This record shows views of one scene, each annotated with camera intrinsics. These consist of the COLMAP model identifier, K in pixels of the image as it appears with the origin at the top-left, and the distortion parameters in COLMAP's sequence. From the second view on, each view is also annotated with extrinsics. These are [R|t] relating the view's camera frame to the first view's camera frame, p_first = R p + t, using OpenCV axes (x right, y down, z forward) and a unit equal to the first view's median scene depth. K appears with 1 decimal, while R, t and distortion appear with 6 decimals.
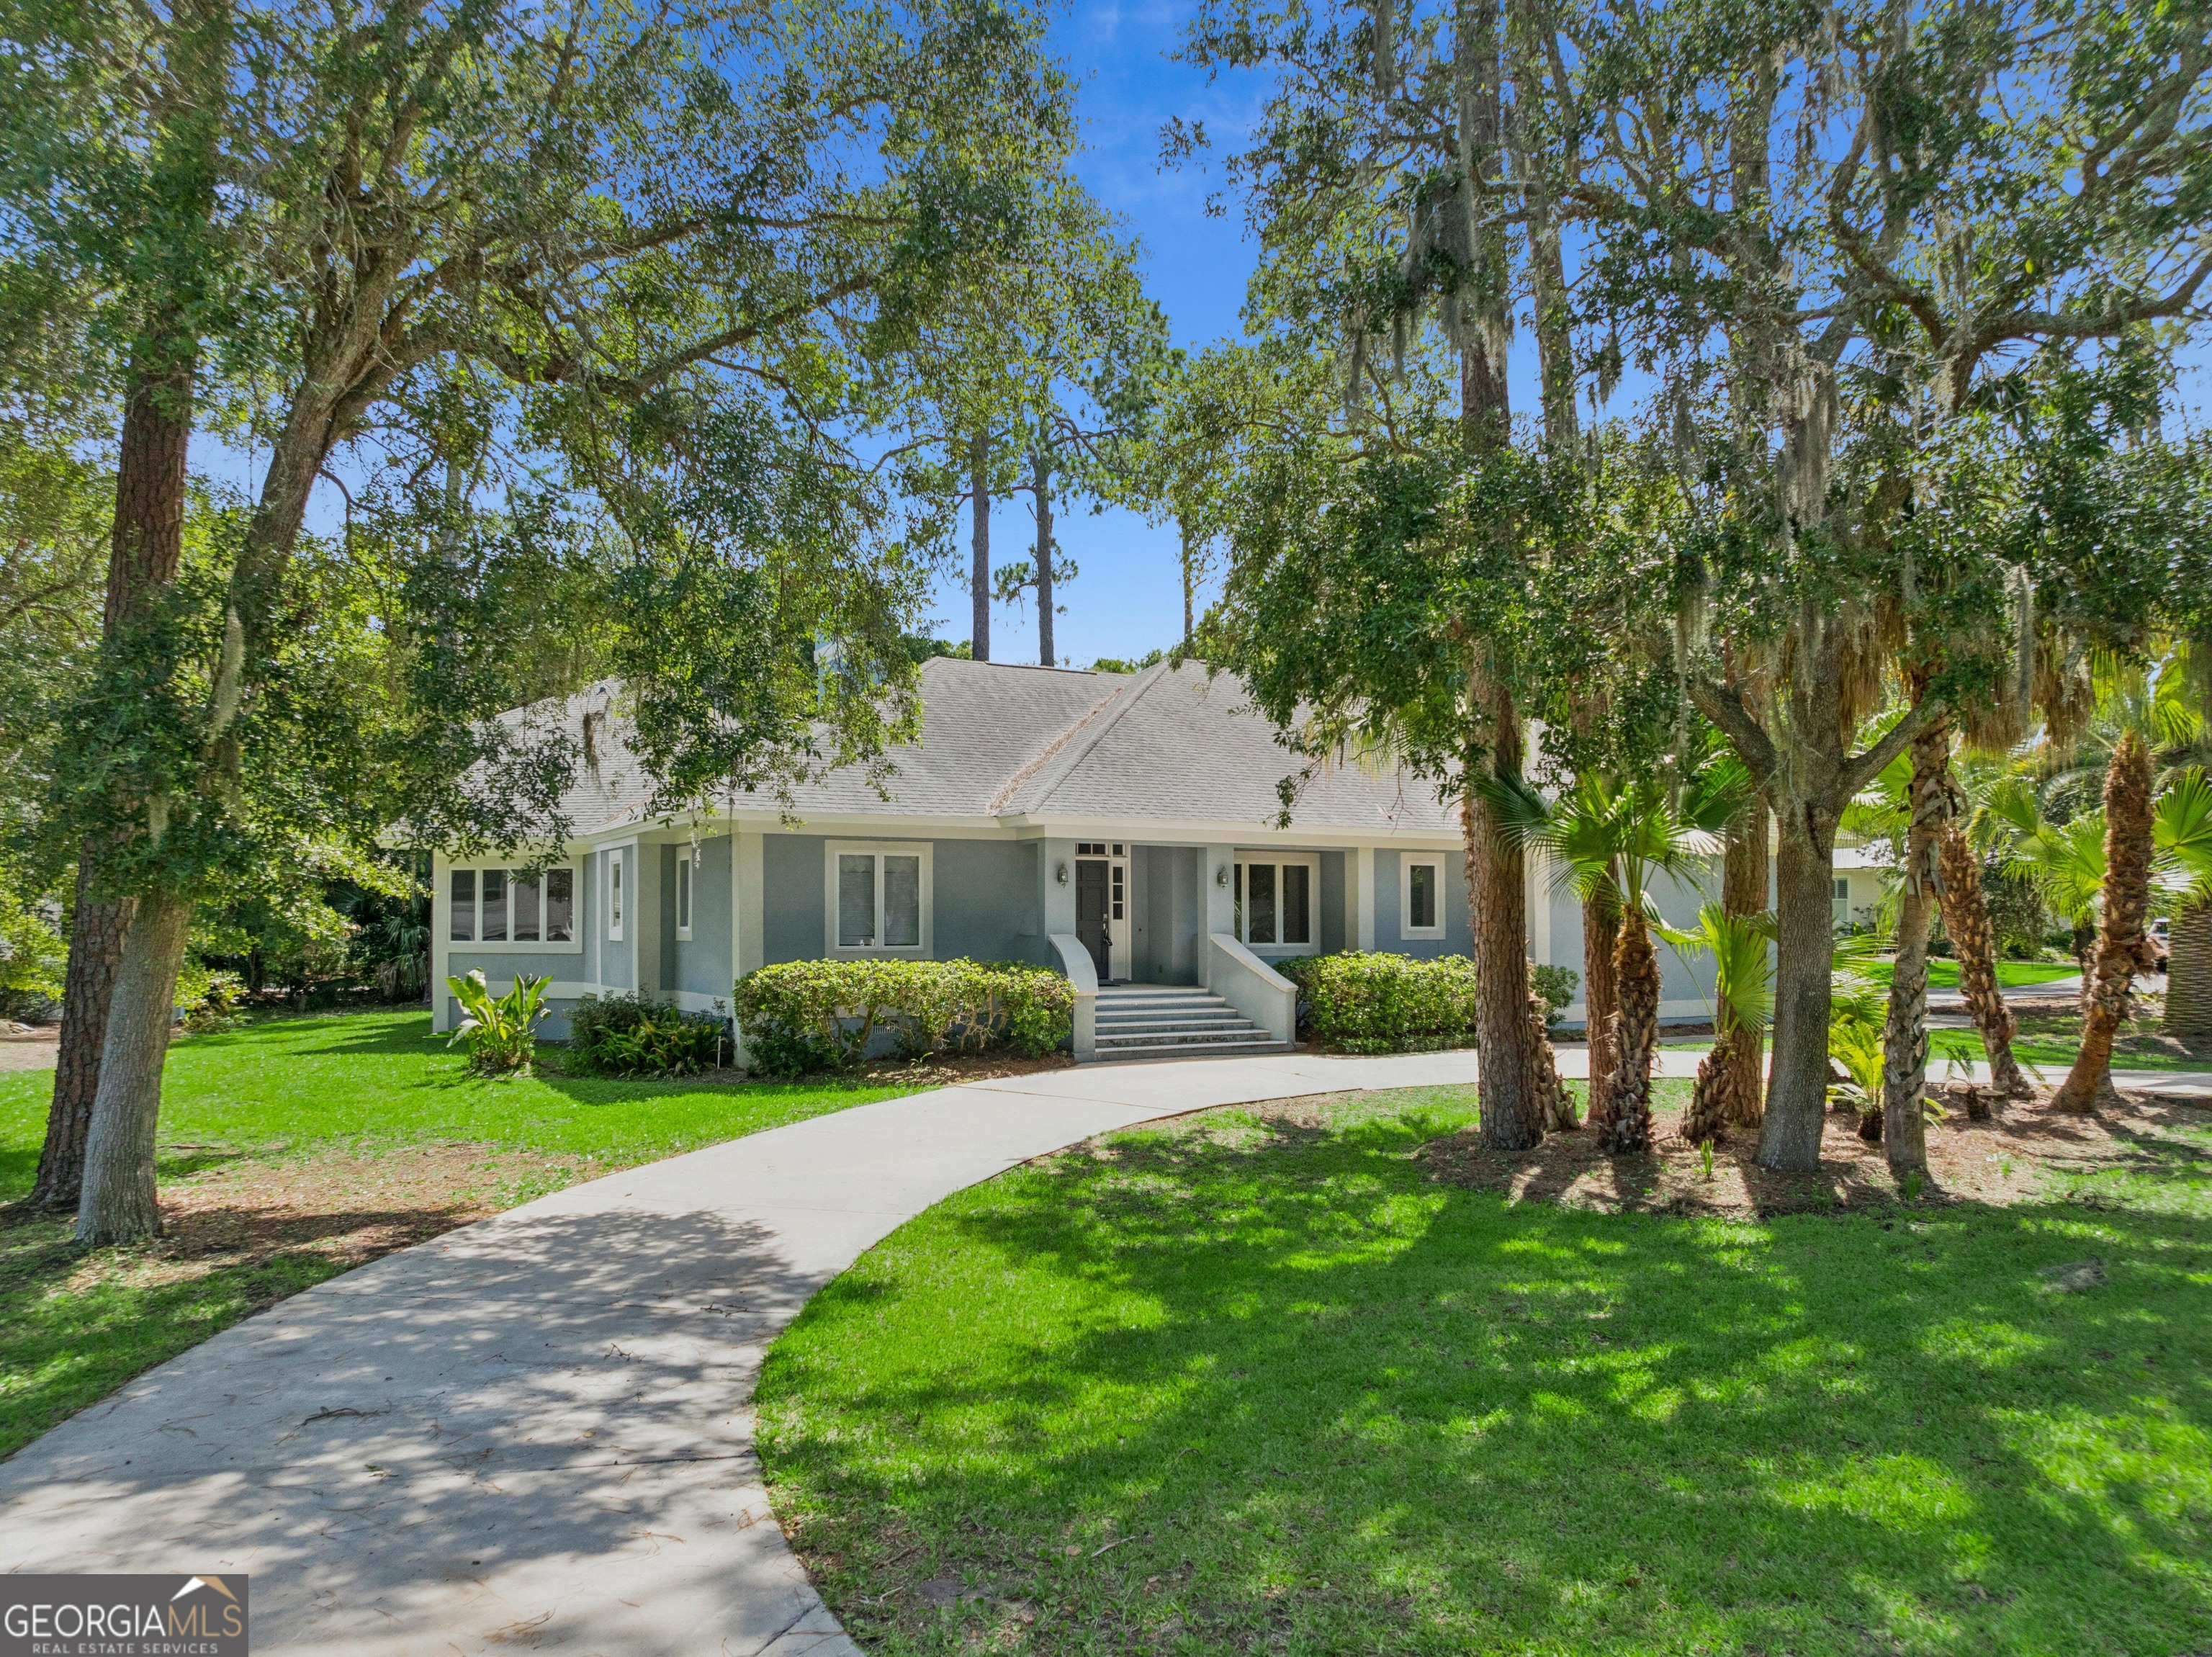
lens RADIAL K [[1506.7, 0, 1106.0], [0, 1506.7, 828.5], [0, 0, 1]] dist [-0.034914, 0.006577]
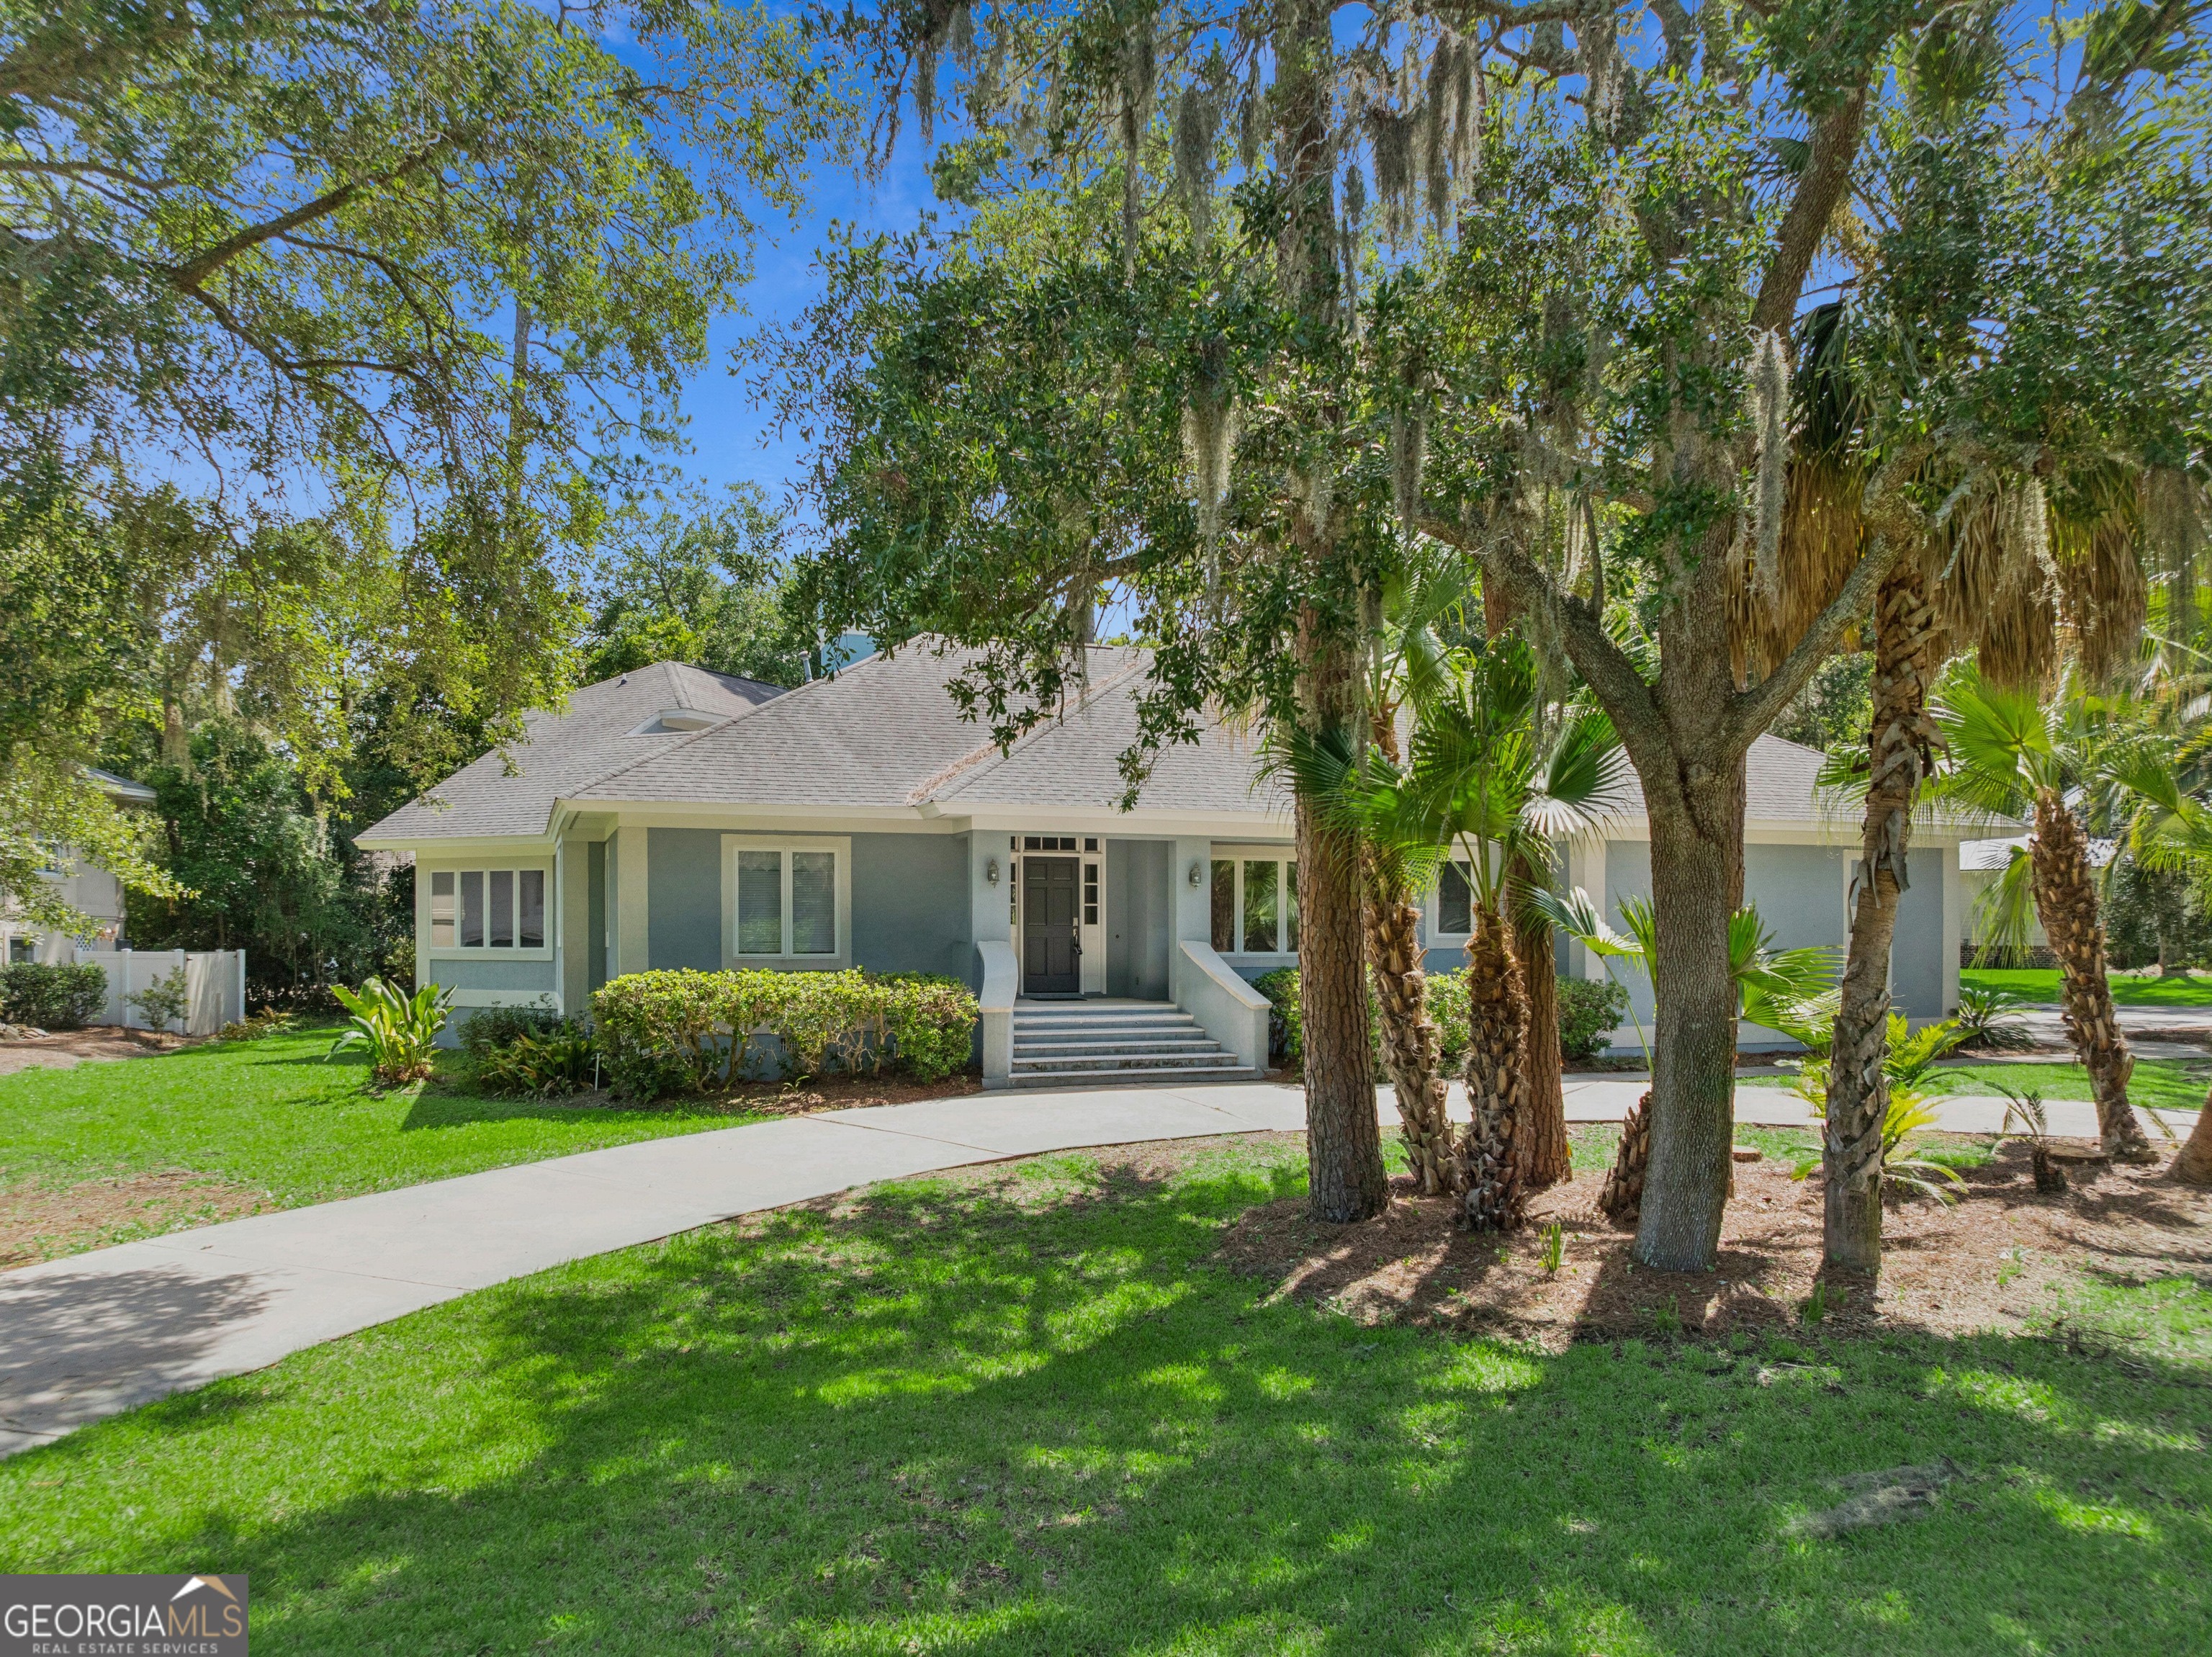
lens RADIAL K [[1540.7, 0, 1109.8], [0, 1540.7, 875.3], [0, 0, 1]] dist [-0.053035, 0.026826]
pose [[0.988668, -0.004581, -0.150052, 0.192691], [0.008617, 0.999618, 0.026262, 0.010734], [0.149874, -0.027257, 0.988329, 0.150209]]
